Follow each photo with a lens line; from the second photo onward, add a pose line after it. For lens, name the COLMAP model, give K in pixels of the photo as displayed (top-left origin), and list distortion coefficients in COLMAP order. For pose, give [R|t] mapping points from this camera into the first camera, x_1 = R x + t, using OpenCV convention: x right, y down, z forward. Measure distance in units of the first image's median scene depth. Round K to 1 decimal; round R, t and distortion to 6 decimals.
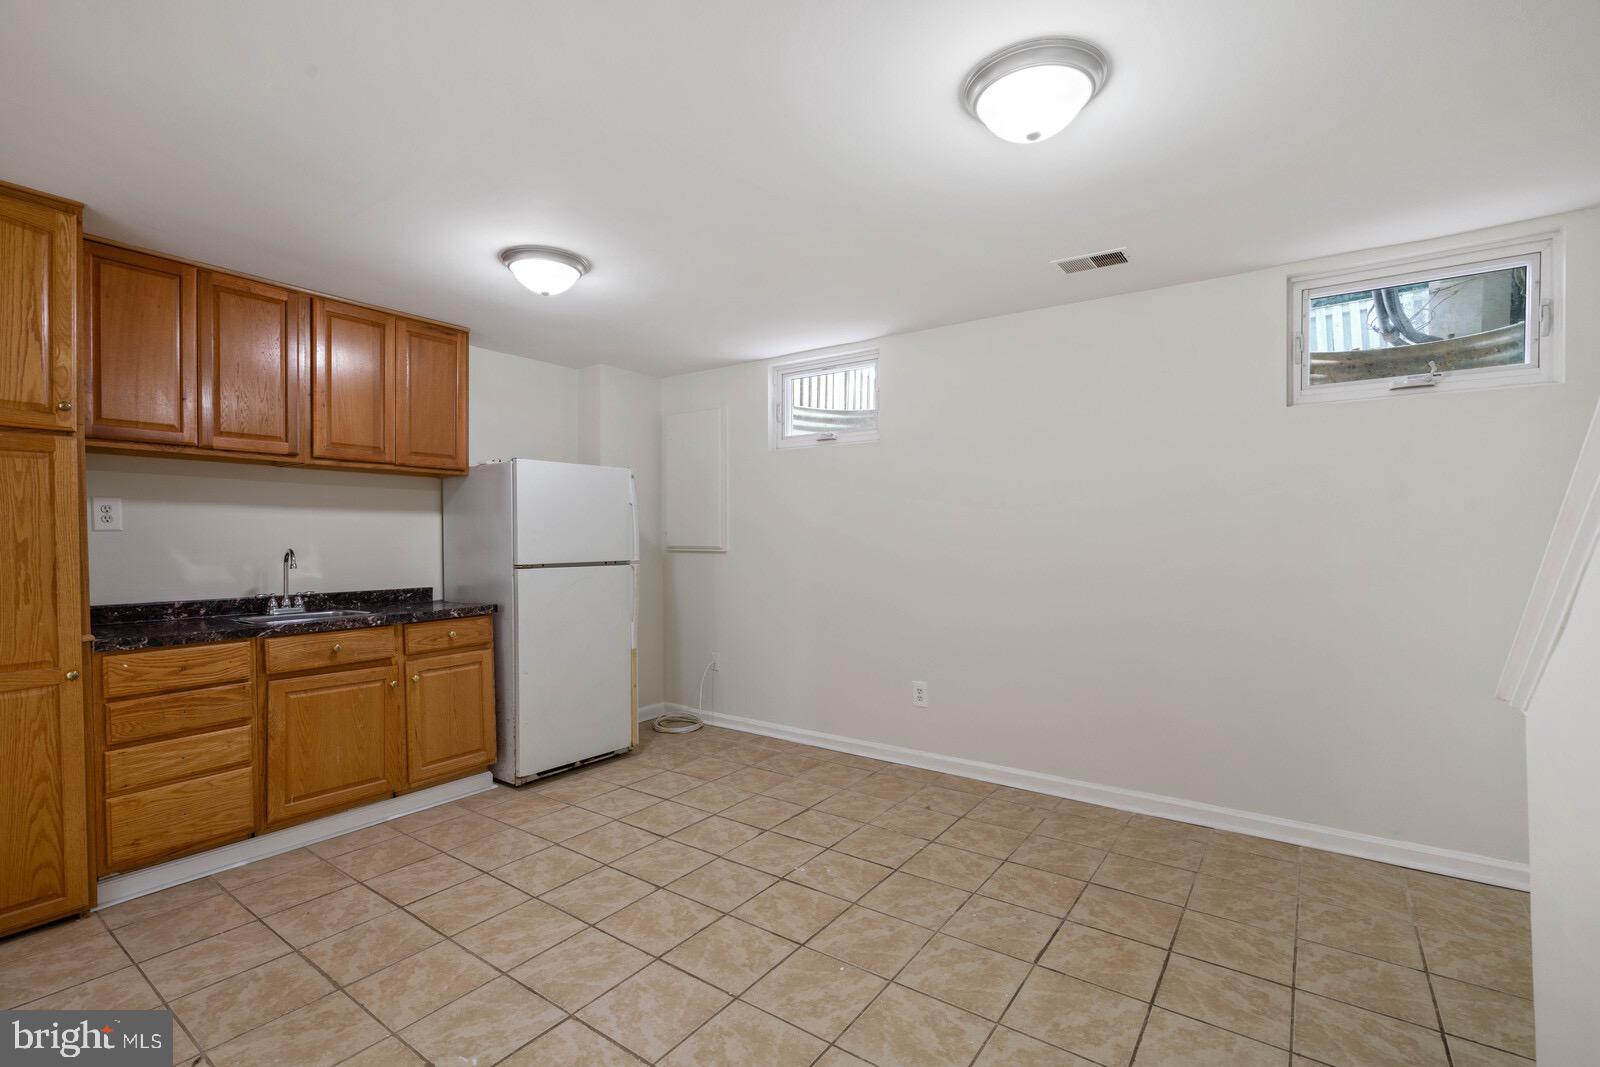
lens RADIAL K [[734.5, 0, 795.5], [0, 734.5, 537.2], [0, 0, 1]] dist [-0.006936, 0.001316]
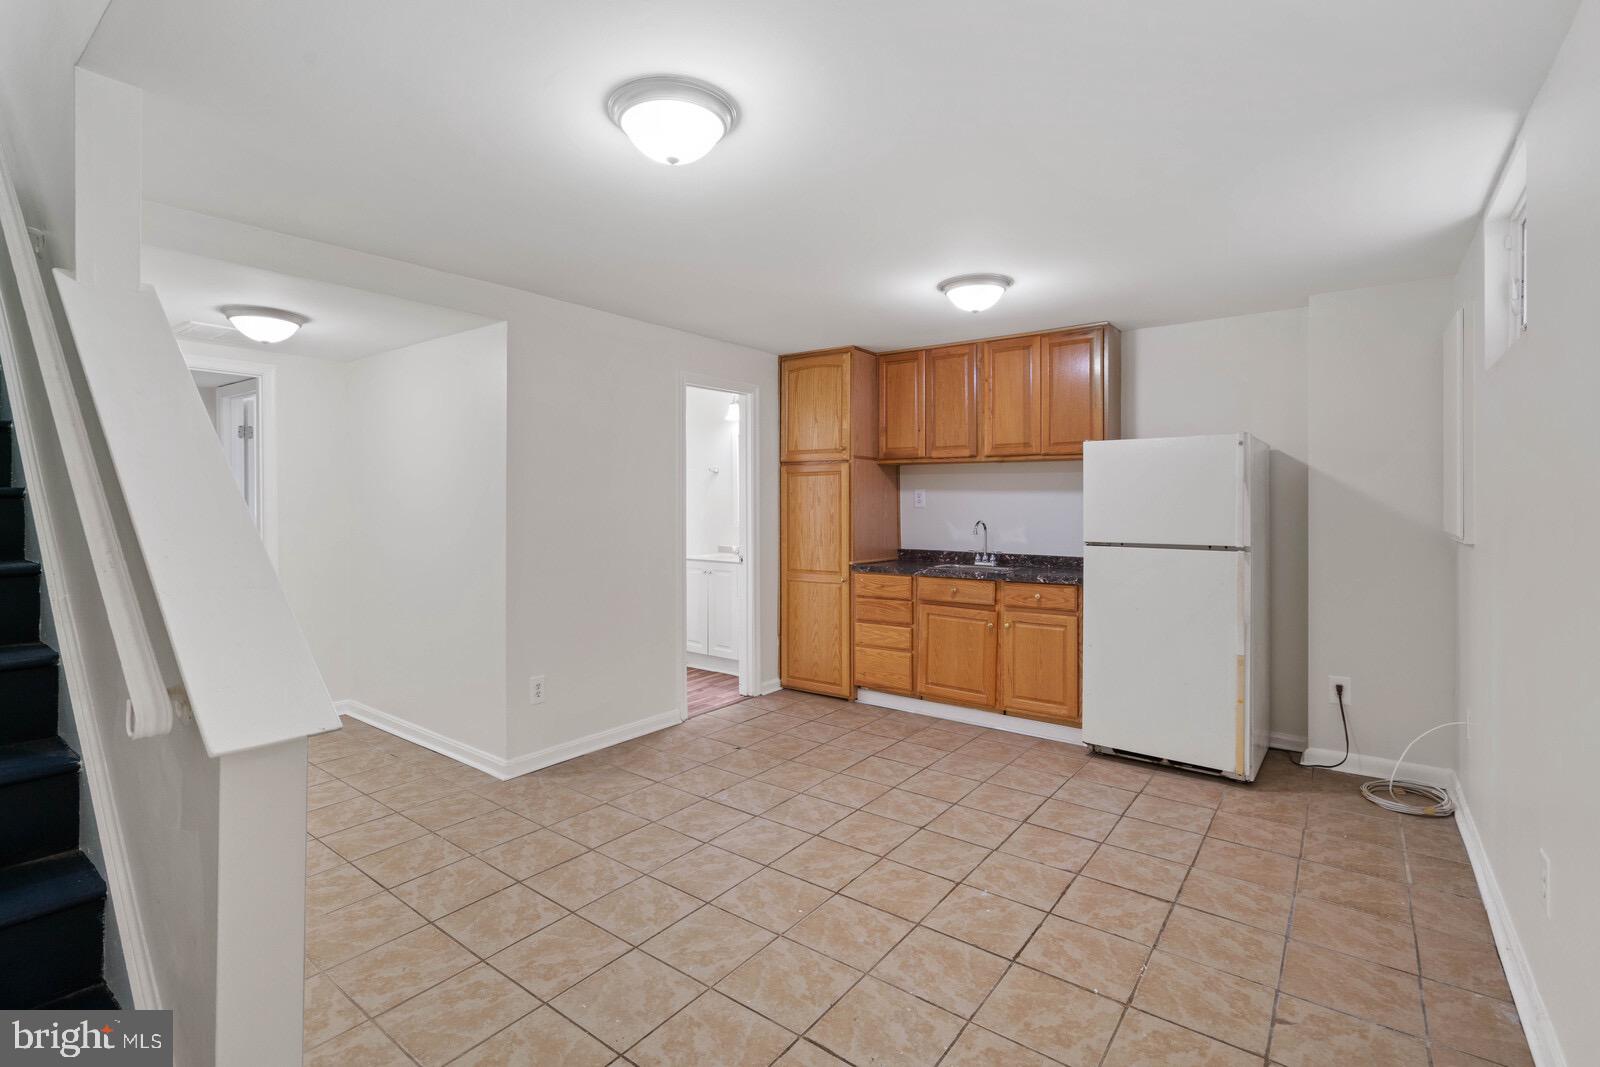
lens RADIAL K [[734.5, 0, 774.3], [0, 734.5, 502.7], [0, 0, 1]] dist [-0.006936, 0.001316]
pose [[-0.057250, 0.003704, -0.998353, 0.801978], [0.003315, 0.999988, 0.003520, -0.026827], [0.998354, -0.003108, -0.057262, 0.696184]]
